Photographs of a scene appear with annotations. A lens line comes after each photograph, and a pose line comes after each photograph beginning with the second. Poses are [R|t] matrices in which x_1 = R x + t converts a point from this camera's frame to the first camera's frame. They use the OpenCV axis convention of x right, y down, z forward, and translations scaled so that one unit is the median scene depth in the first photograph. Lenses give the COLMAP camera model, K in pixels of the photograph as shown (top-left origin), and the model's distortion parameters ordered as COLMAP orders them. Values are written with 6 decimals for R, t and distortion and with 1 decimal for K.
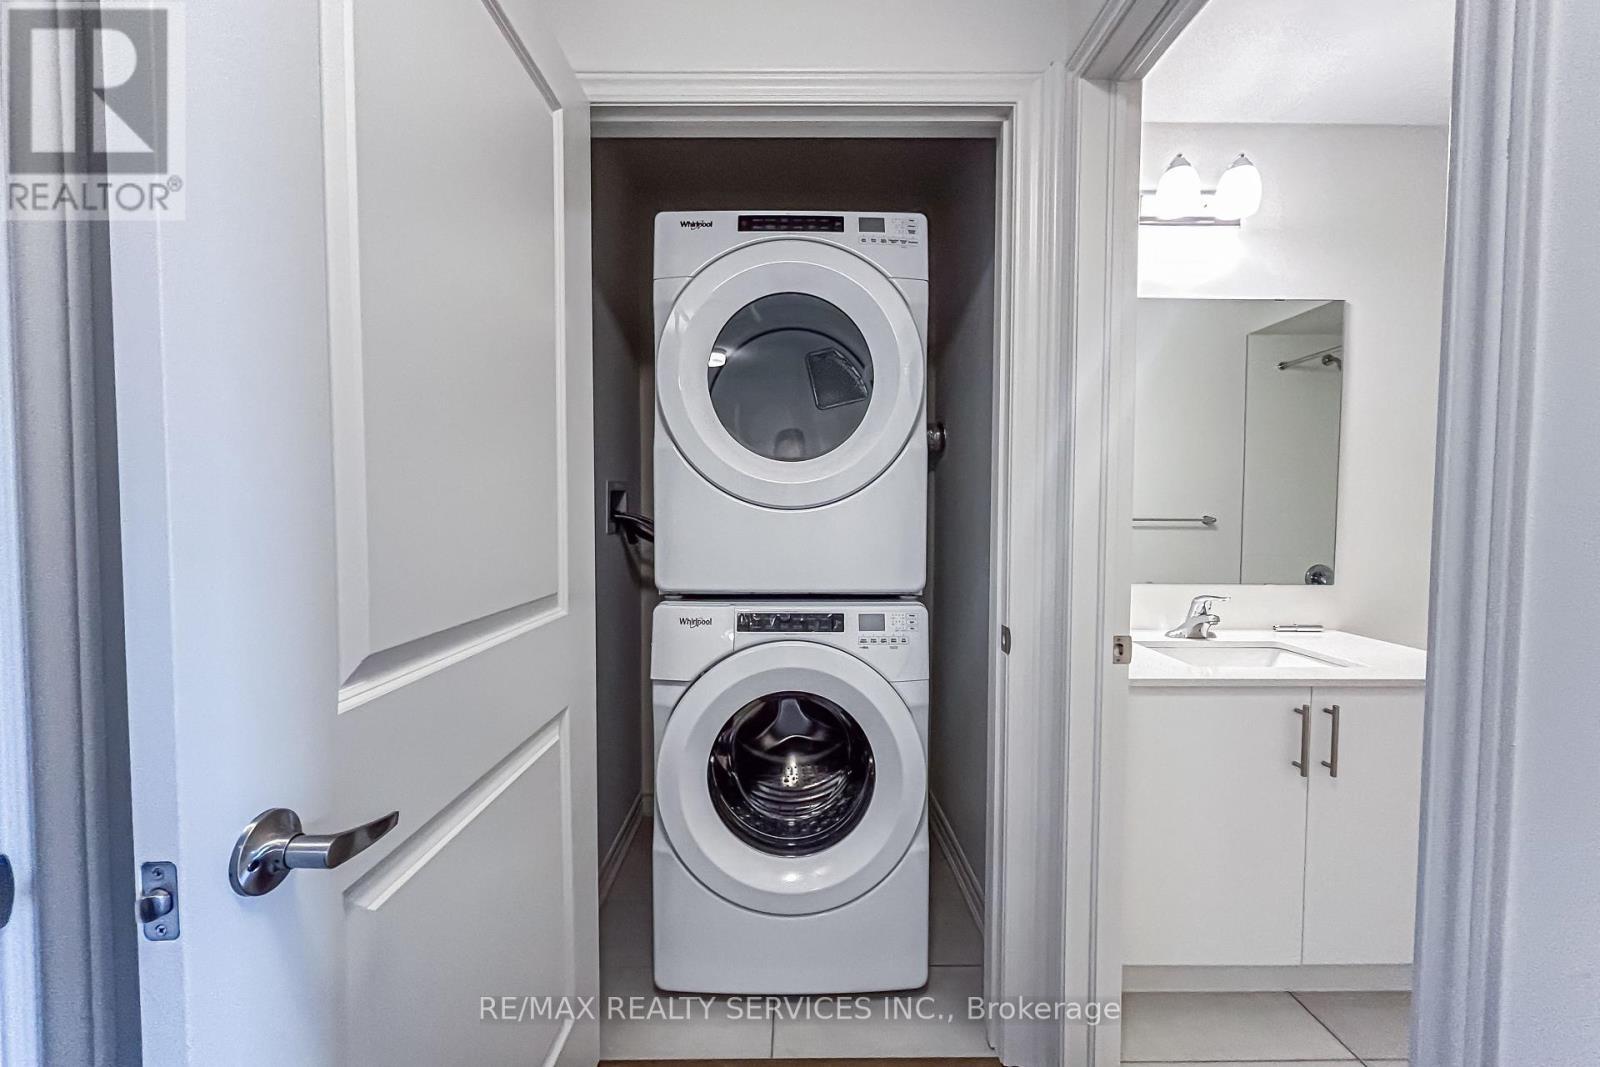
lens RADIAL K [[655.9, 0, 797.2], [0, 655.9, 534.5], [0, 0, 1]] dist [0.001042, 0.000078]
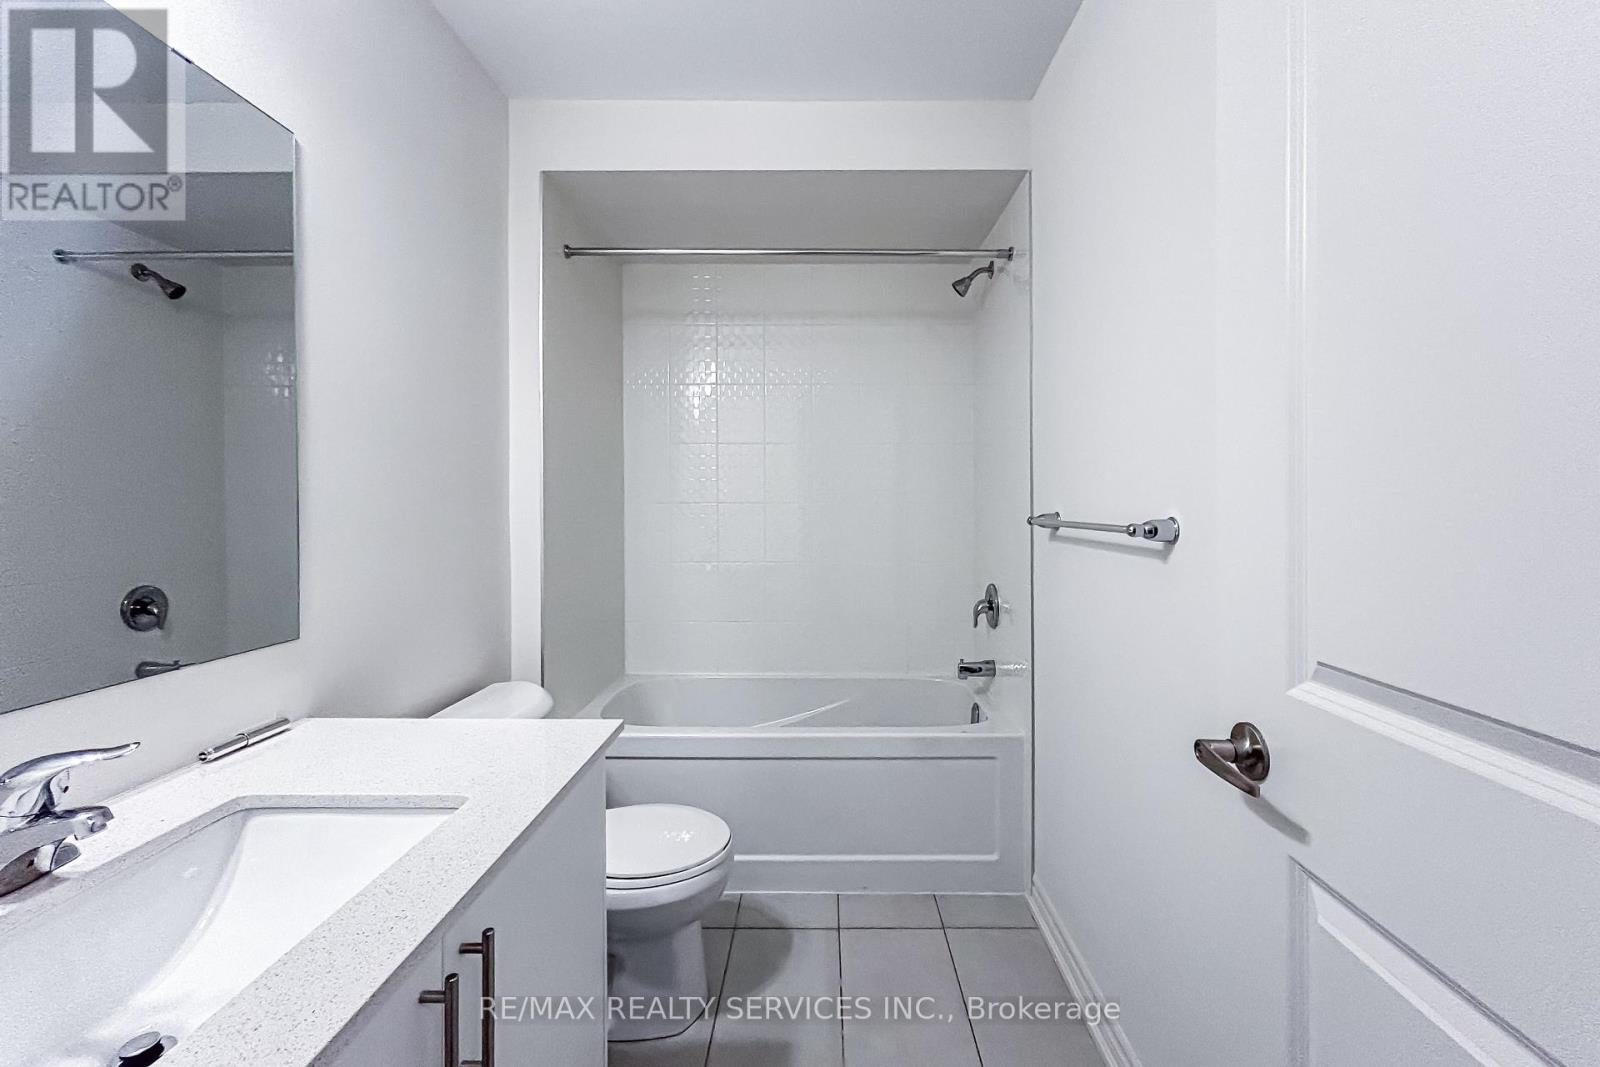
lens RADIAL K [[655.9, 0, 812.9], [0, 655.9, 502.1], [0, 0, 1]] dist [0.001042, 0.000078]
pose [[0.011608, -0.004625, 0.999922, 0.280605], [0.036233, 0.999335, 0.004202, -0.027158], [-0.999276, 0.036181, 0.011768, 0.586988]]
